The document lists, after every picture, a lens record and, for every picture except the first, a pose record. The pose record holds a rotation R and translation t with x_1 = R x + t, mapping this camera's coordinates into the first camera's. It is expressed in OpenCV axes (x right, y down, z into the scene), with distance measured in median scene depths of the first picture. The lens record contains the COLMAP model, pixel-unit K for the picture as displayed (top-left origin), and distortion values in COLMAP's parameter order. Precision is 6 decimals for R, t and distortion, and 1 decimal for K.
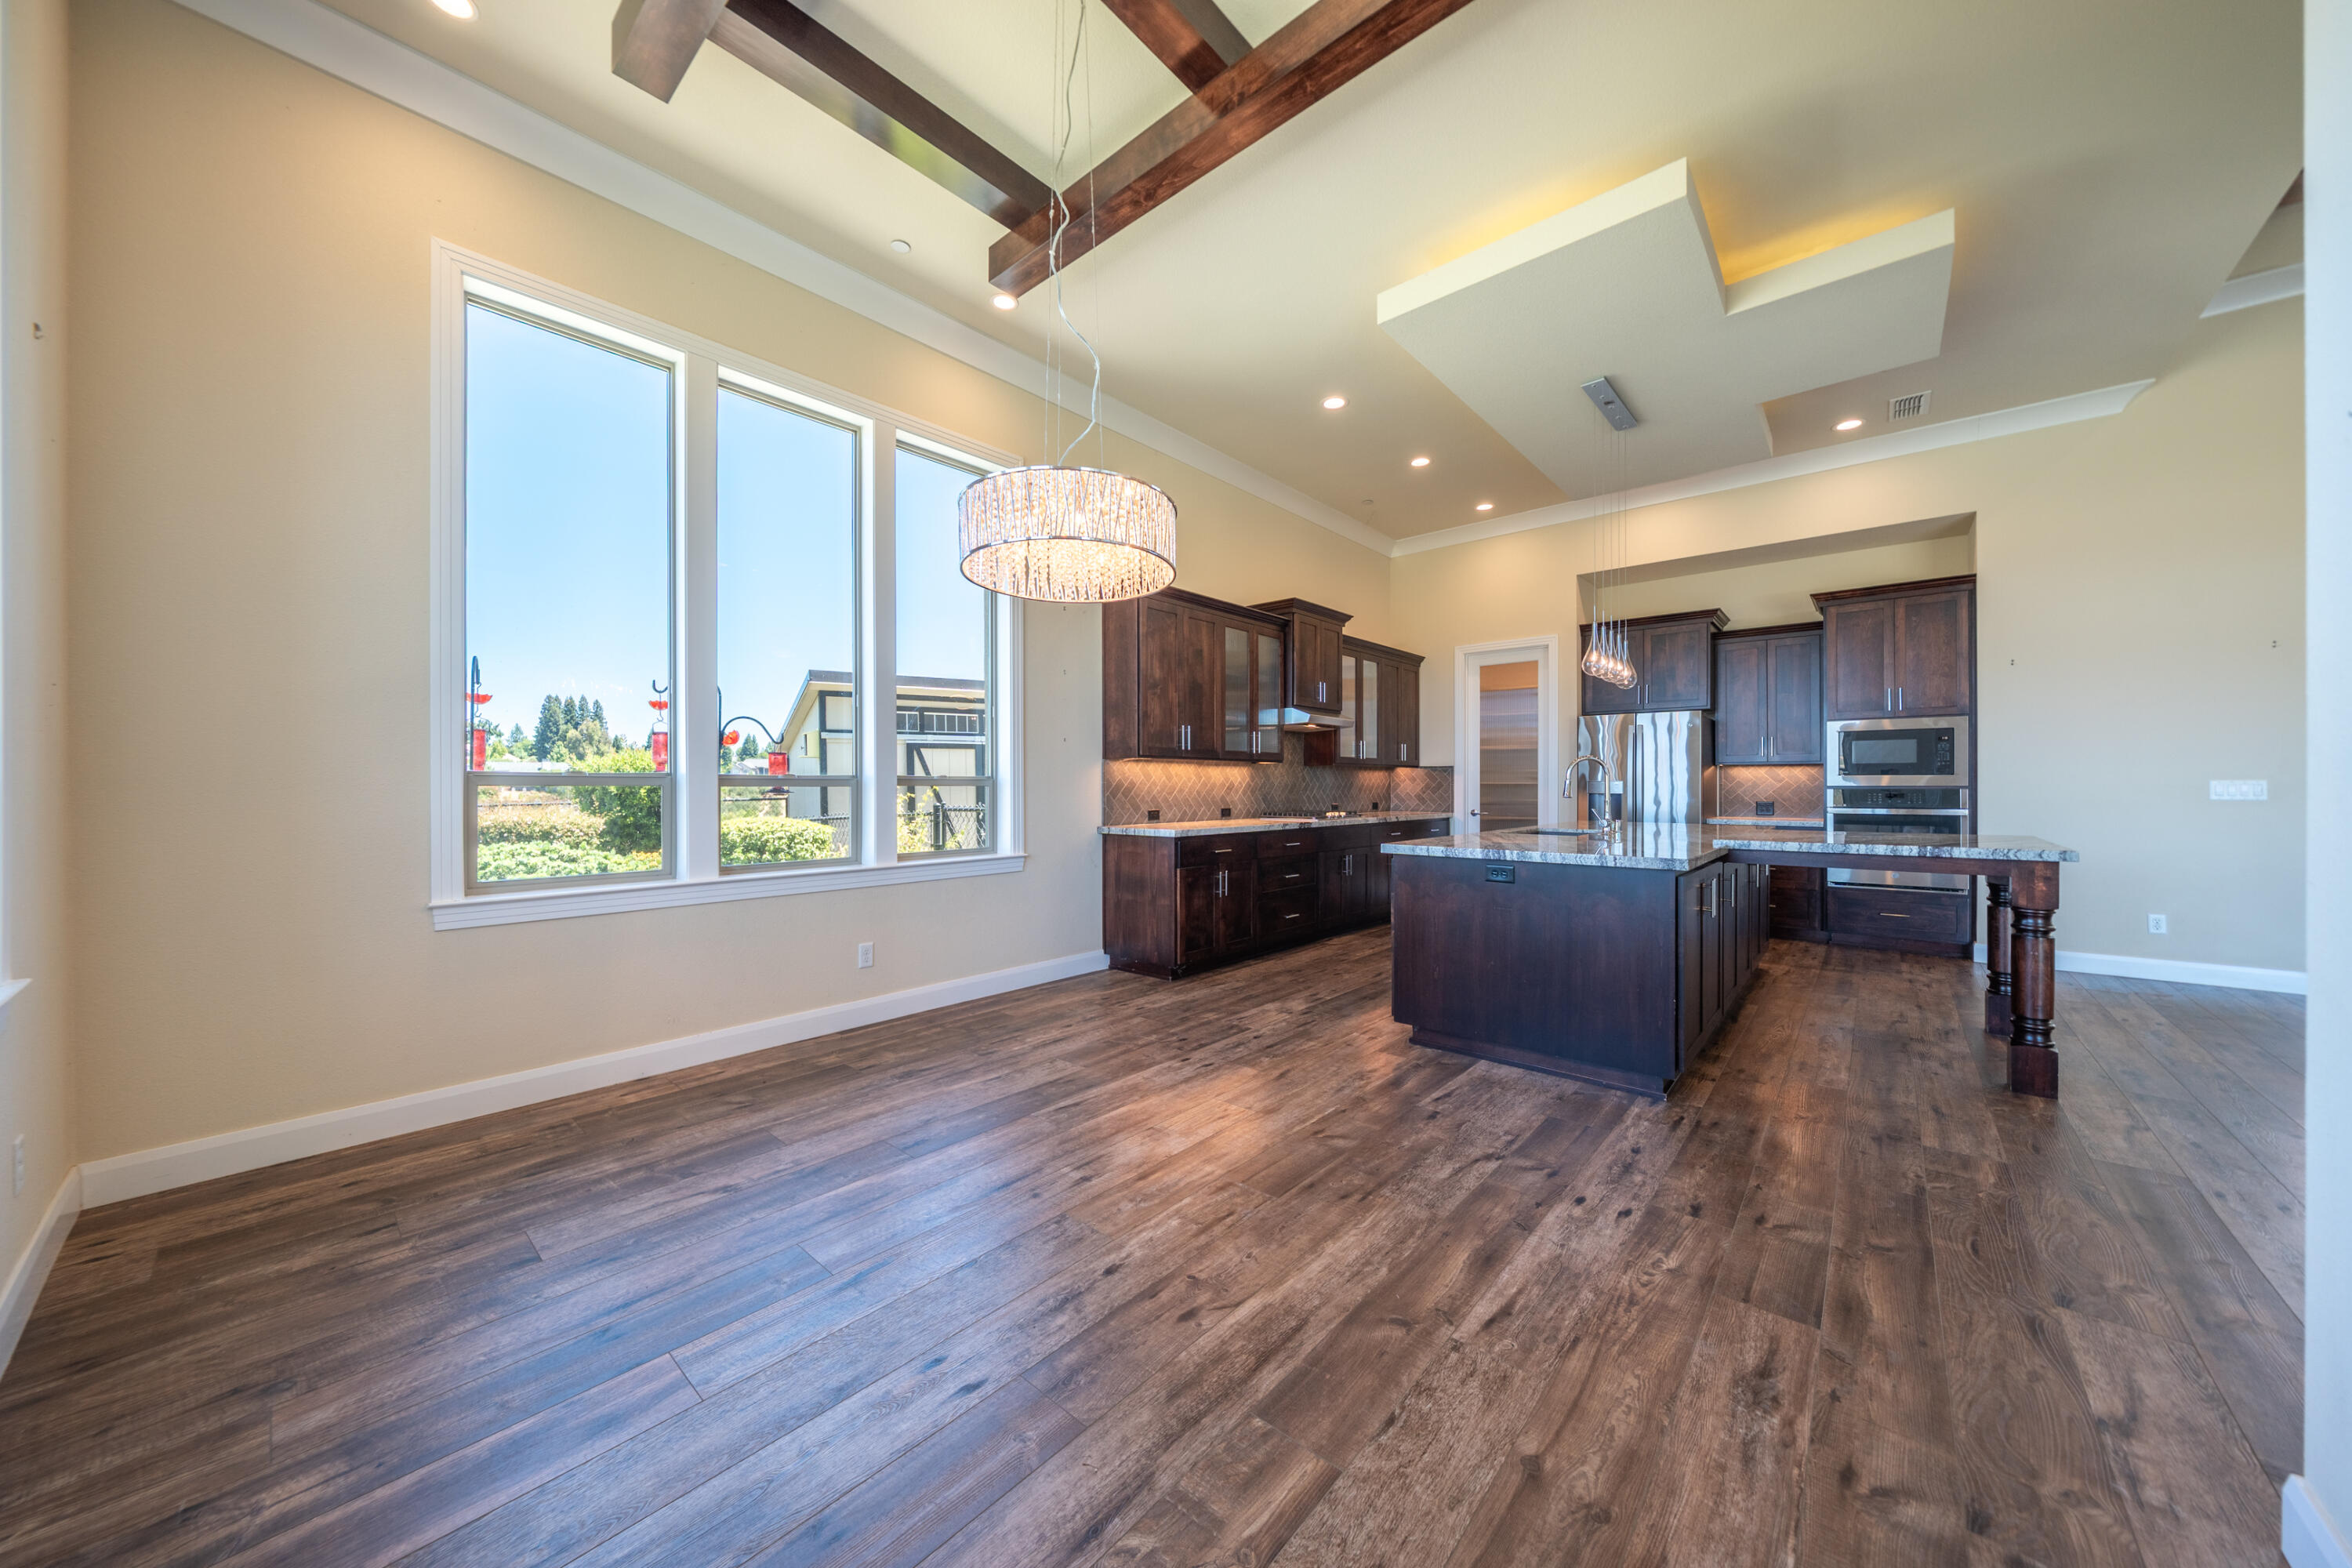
lens RADIAL K [[802.3, 0, 1170.3], [0, 802.3, 783.2], [0, 0, 1]] dist [-0.003021, -0.000313]
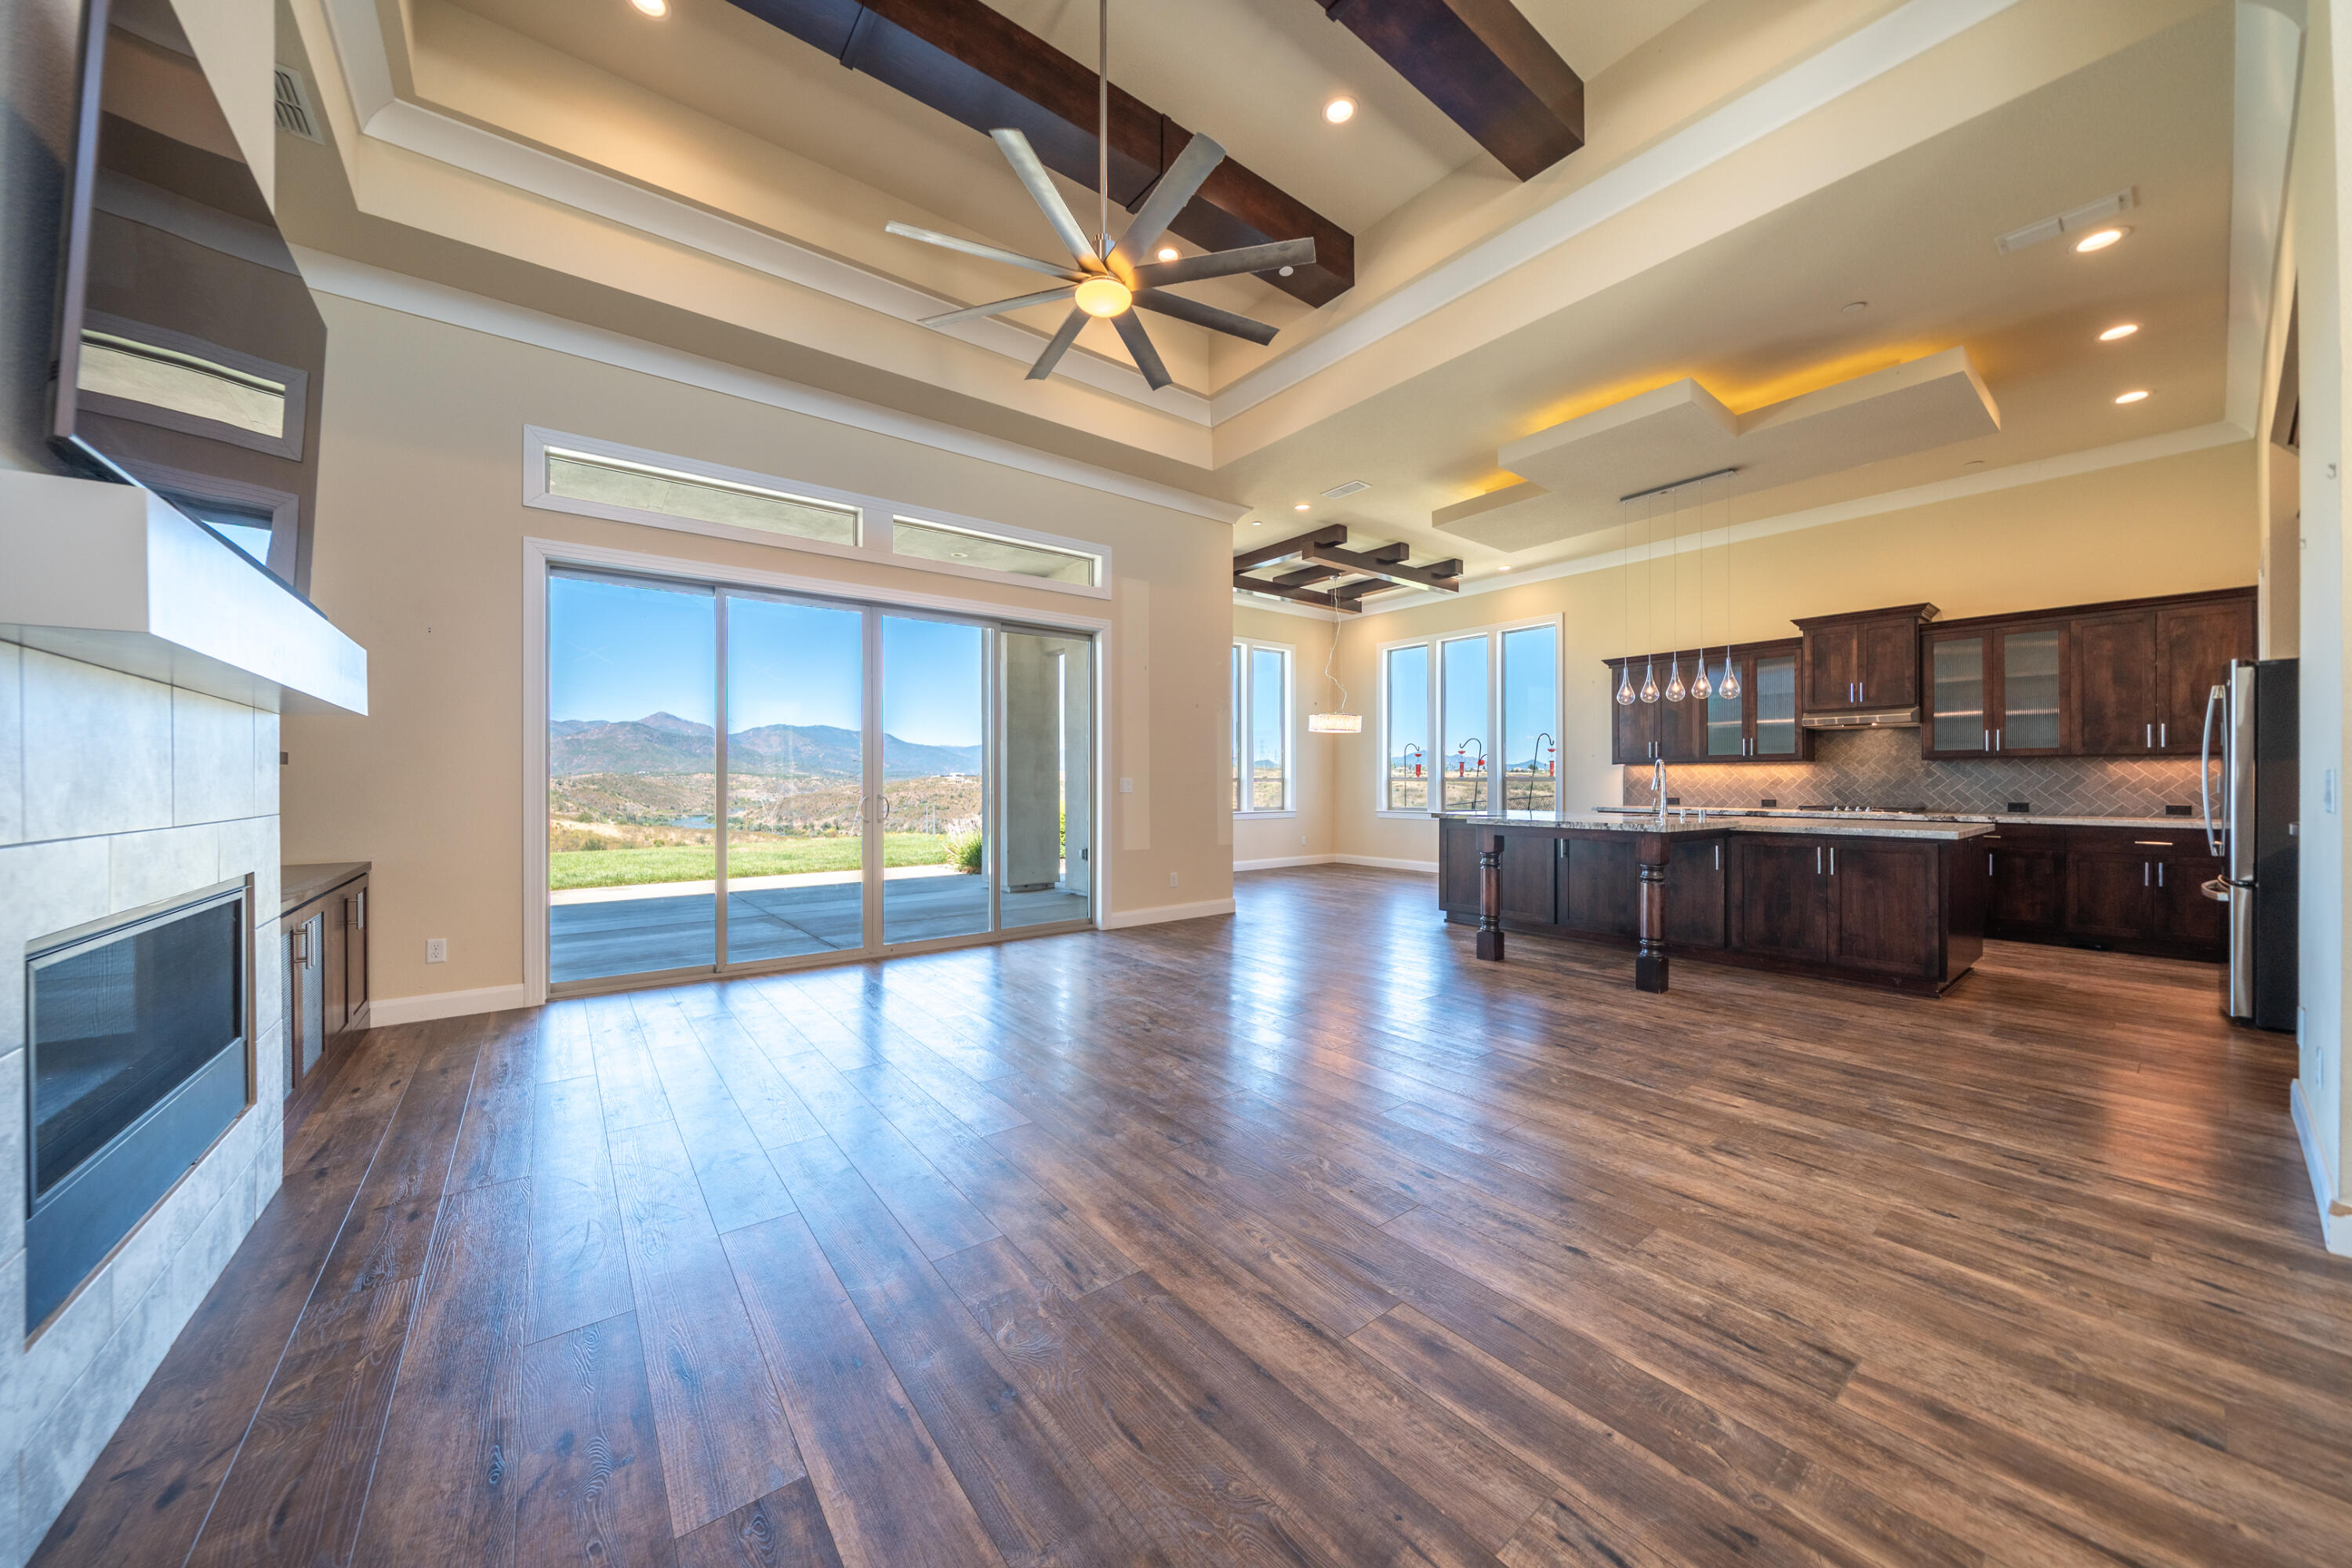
lens RADIAL K [[806.4, 0, 1154.4], [0, 806.4, 781.8], [0, 0, 1]] dist [-0.007905, -0.000168]
pose [[-0.198168, 0.000999, -0.980168, 2.325873], [0.002515, 0.999997, 0.000510, 0.001096], [0.980165, -0.002364, -0.198170, 0.505438]]
